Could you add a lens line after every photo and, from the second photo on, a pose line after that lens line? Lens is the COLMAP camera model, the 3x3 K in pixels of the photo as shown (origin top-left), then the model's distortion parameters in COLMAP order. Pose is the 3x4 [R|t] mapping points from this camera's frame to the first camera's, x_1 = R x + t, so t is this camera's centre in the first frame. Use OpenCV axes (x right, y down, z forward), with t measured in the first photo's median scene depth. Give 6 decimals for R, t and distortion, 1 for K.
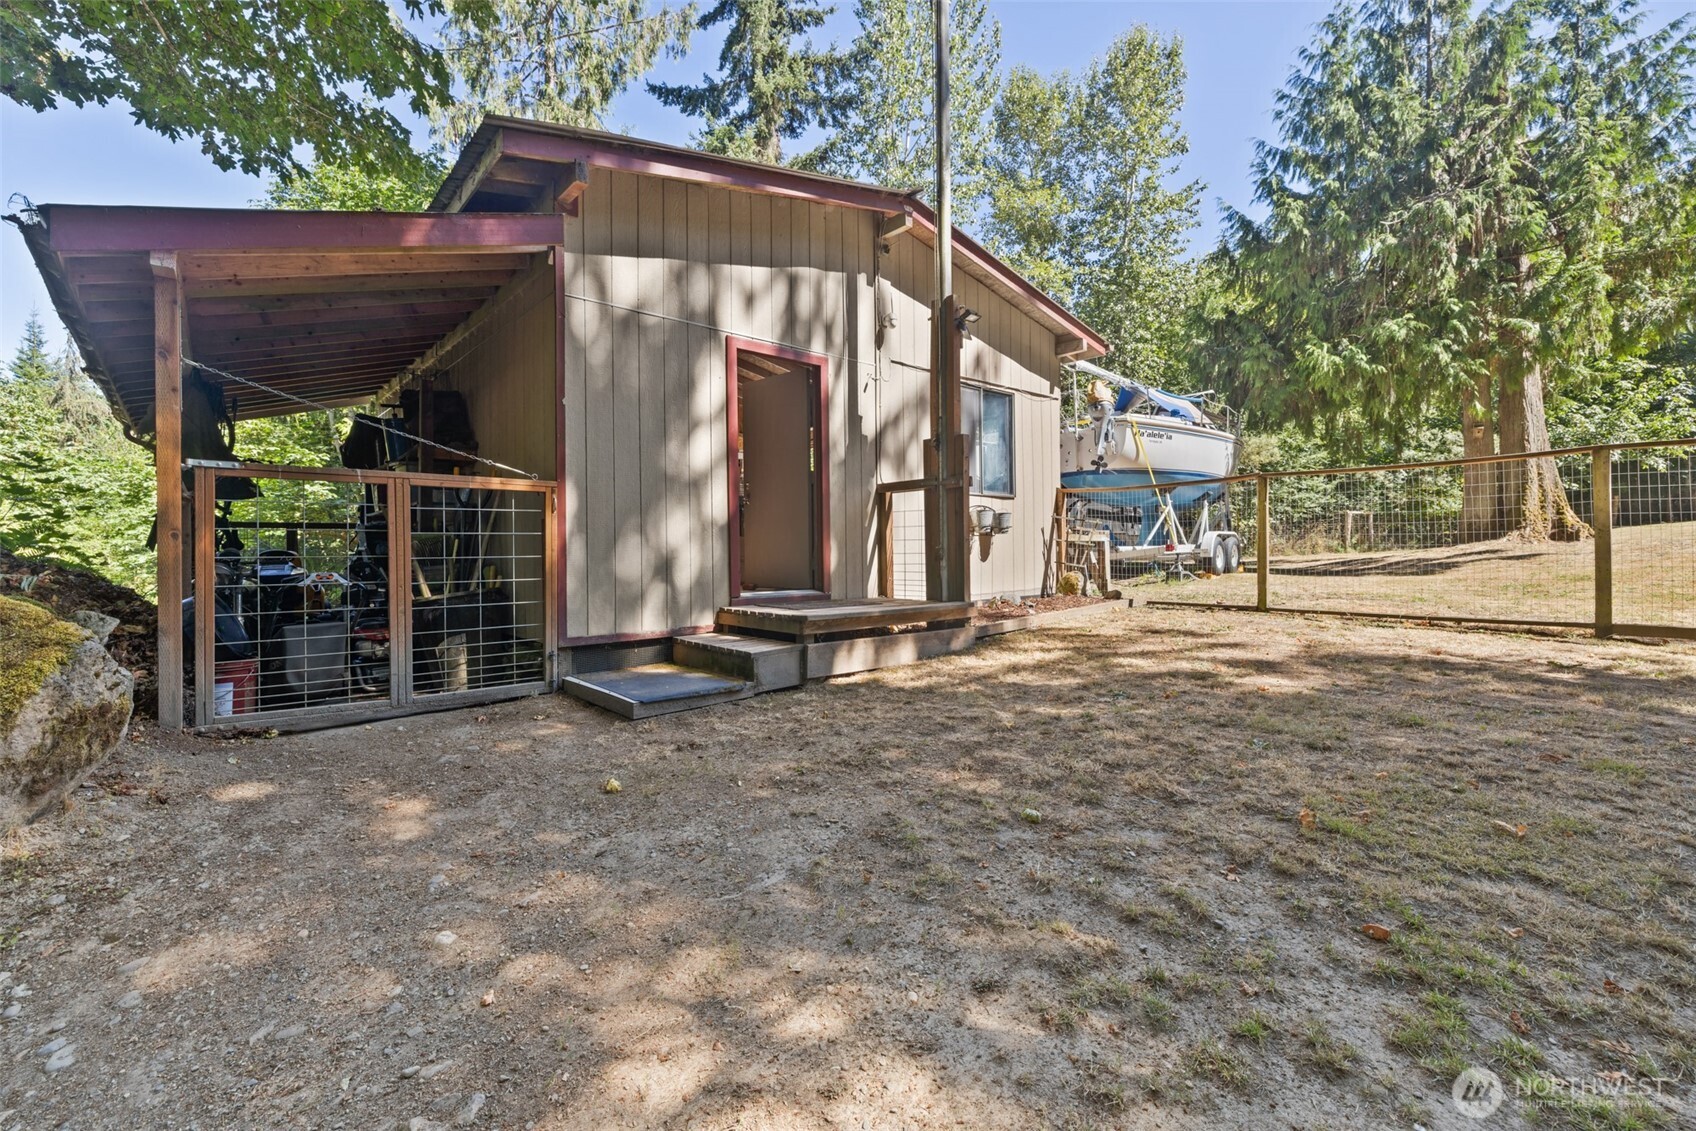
lens RADIAL K [[711.6, 0, 848.0], [0, 711.6, 565.5], [0, 0, 1]] dist [0.000119, -0.000515]
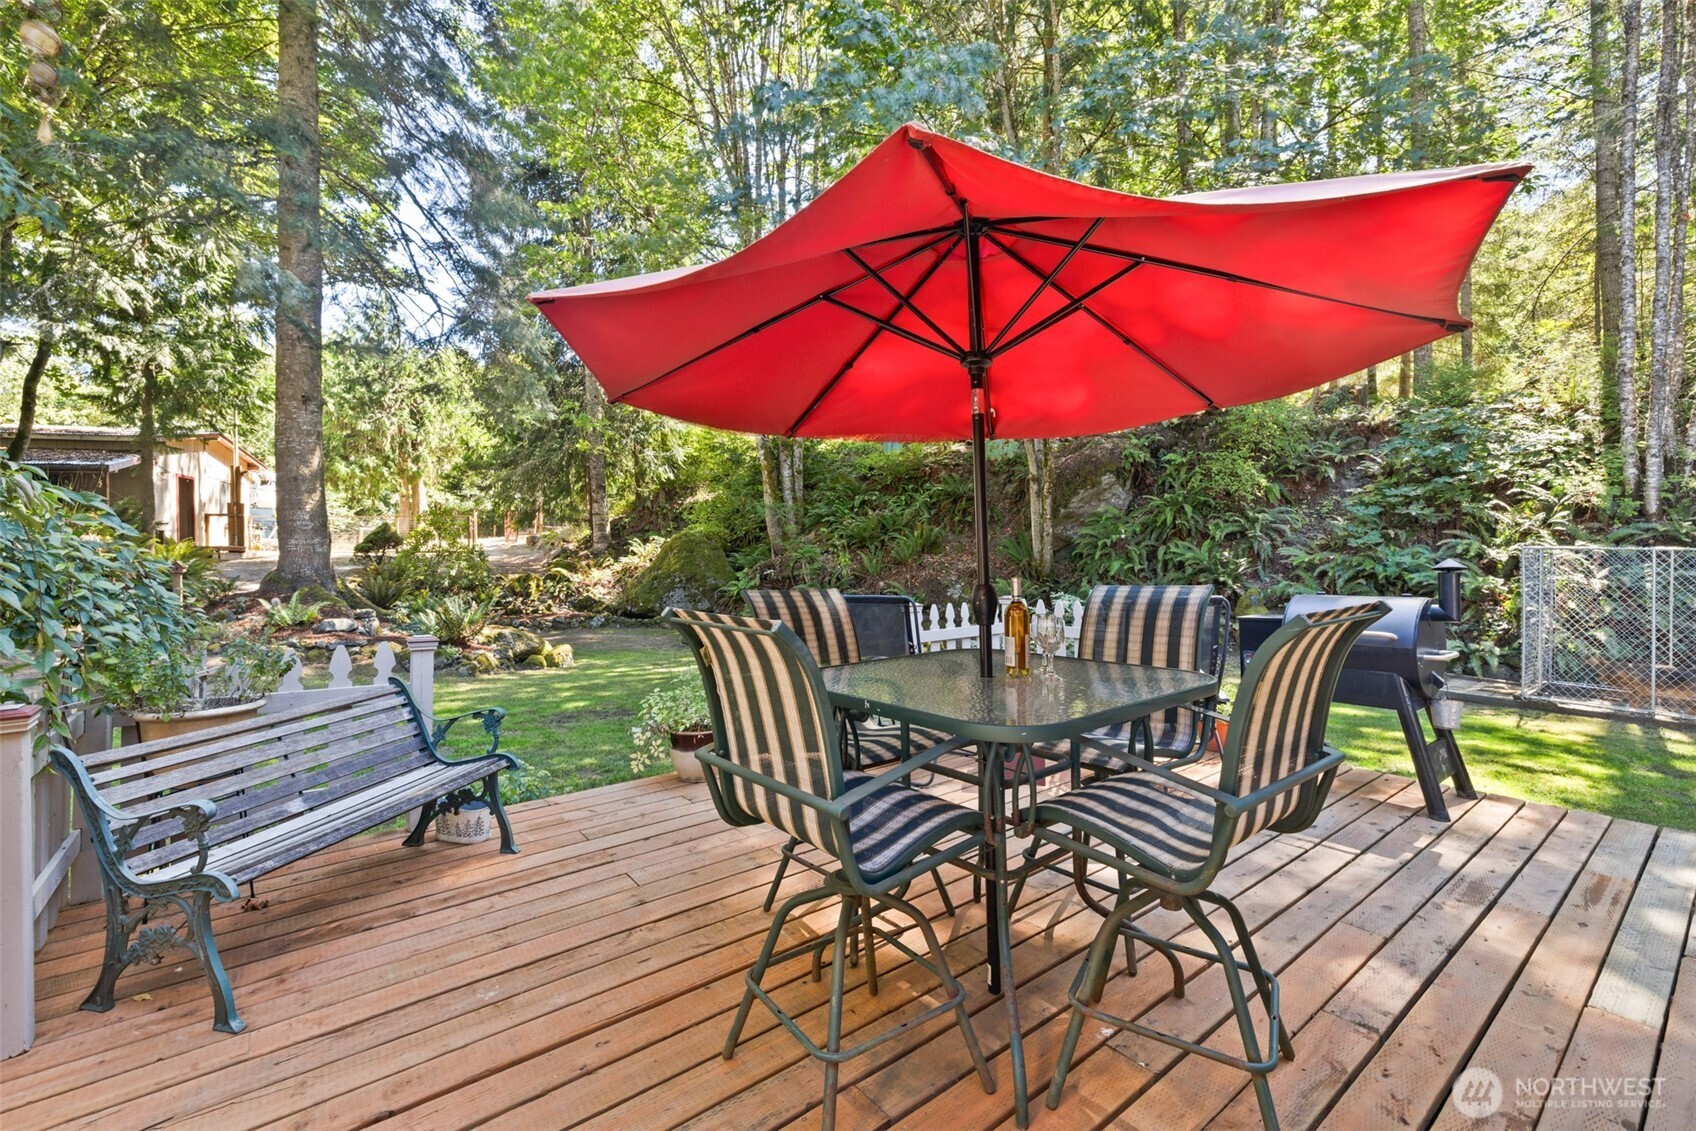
lens RADIAL K [[711.6, 0, 848.0], [0, 711.6, 565.5], [0, 0, 1]] dist [0.000119, -0.000515]
pose [[0.372619, -0.001298, 0.927983, -1.126792], [0.016477, 0.999851, -0.005218, 0.117653], [-0.927838, 0.017235, 0.372585, -1.786708]]
